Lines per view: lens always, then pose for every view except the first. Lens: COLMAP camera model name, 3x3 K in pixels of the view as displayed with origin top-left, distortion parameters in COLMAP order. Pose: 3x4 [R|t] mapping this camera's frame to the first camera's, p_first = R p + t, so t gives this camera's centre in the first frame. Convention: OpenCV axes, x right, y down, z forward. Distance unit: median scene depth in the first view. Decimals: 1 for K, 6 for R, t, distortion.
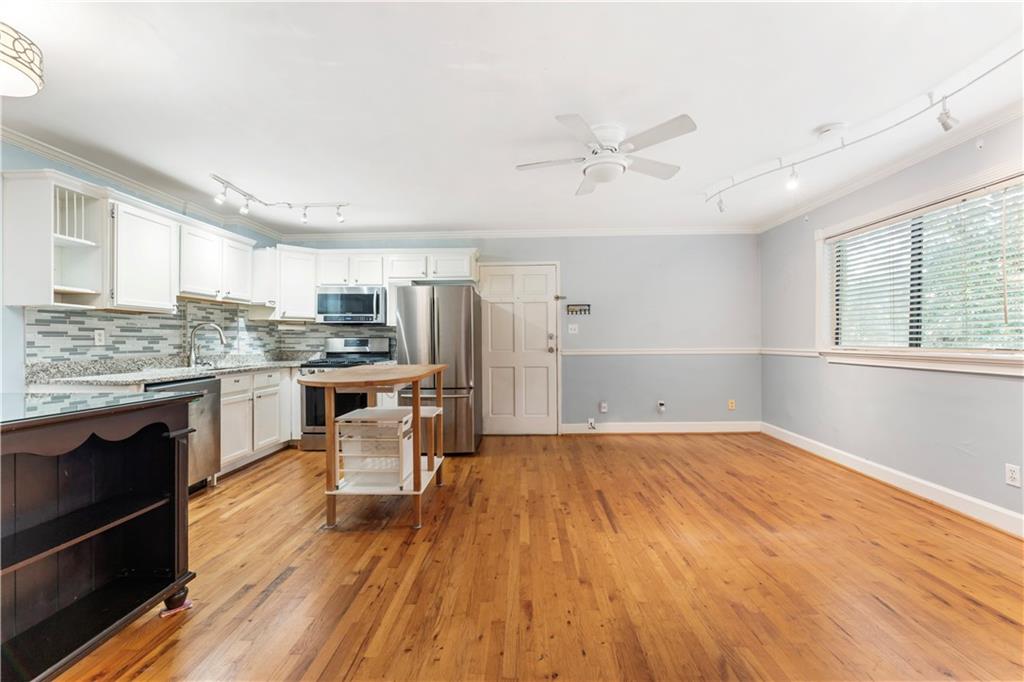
lens RADIAL K [[411.5, 0, 510.6], [0, 411.5, 339.9], [0, 0, 1]] dist [-0.000769, -0.000231]
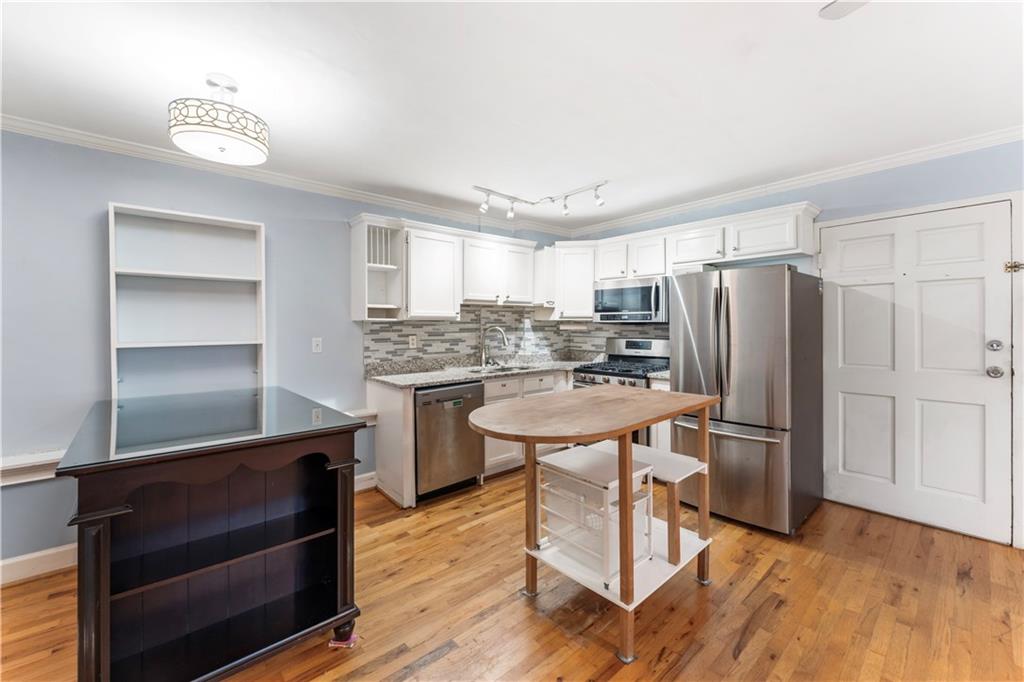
lens RADIAL K [[415.4, 0, 510.2], [0, 415.4, 327.7], [0, 0, 1]] dist [-0.000700, -0.000081]
pose [[0.684060, 0.005480, -0.729405, 0.089971], [0.002986, 0.999942, 0.010314, -0.052216], [0.729420, -0.009233, 0.684004, 0.317707]]
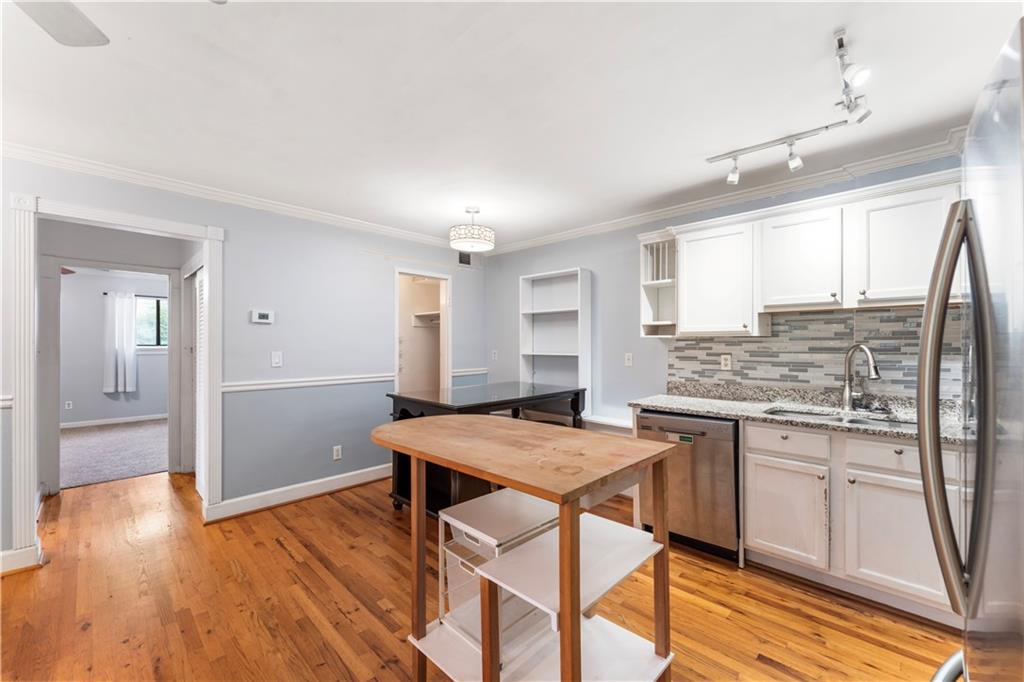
lens RADIAL K [[414.4, 0, 512.0], [0, 414.4, 341.0], [0, 0, 1]] dist [-0.001970, -0.000110]
pose [[-0.676327, 0.002504, -0.736597, 0.099800], [0.006612, 0.999975, -0.002671, -0.051820], [0.736571, -0.006677, -0.676327, 1.136175]]
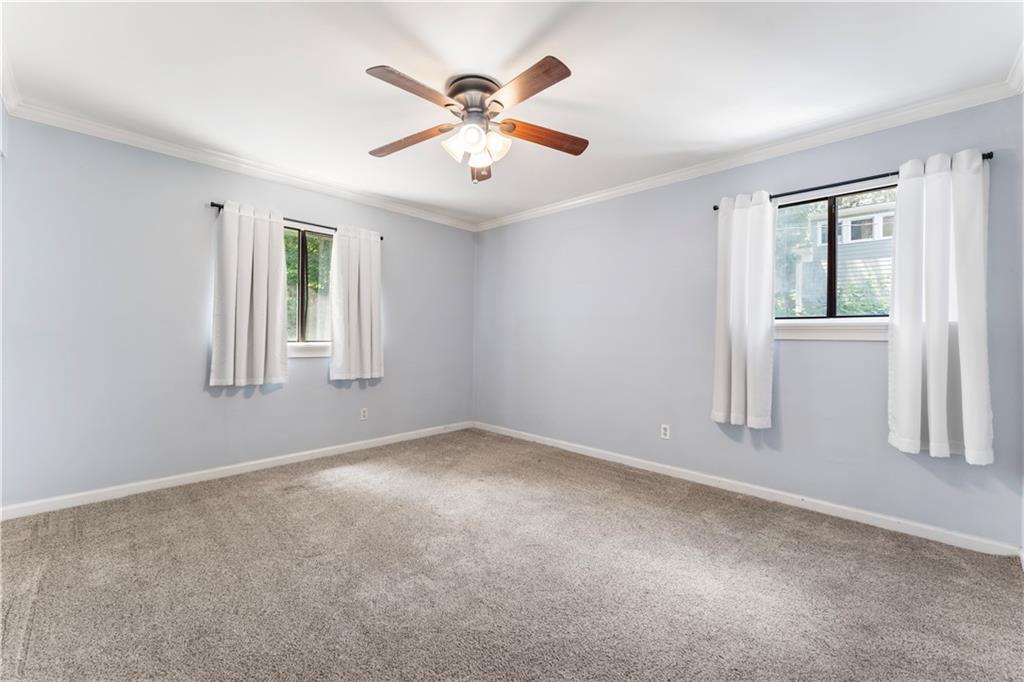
lens RADIAL K [[412.1, 0, 513.2], [0, 412.1, 335.8], [0, 0, 1]] dist [-0.000549, -0.000126]
pose [[-0.742126, 0.002078, 0.670257, -0.303636], [-0.002862, 0.999976, -0.006270, -0.005390], [-0.670254, -0.006571, -0.742103, -0.574067]]
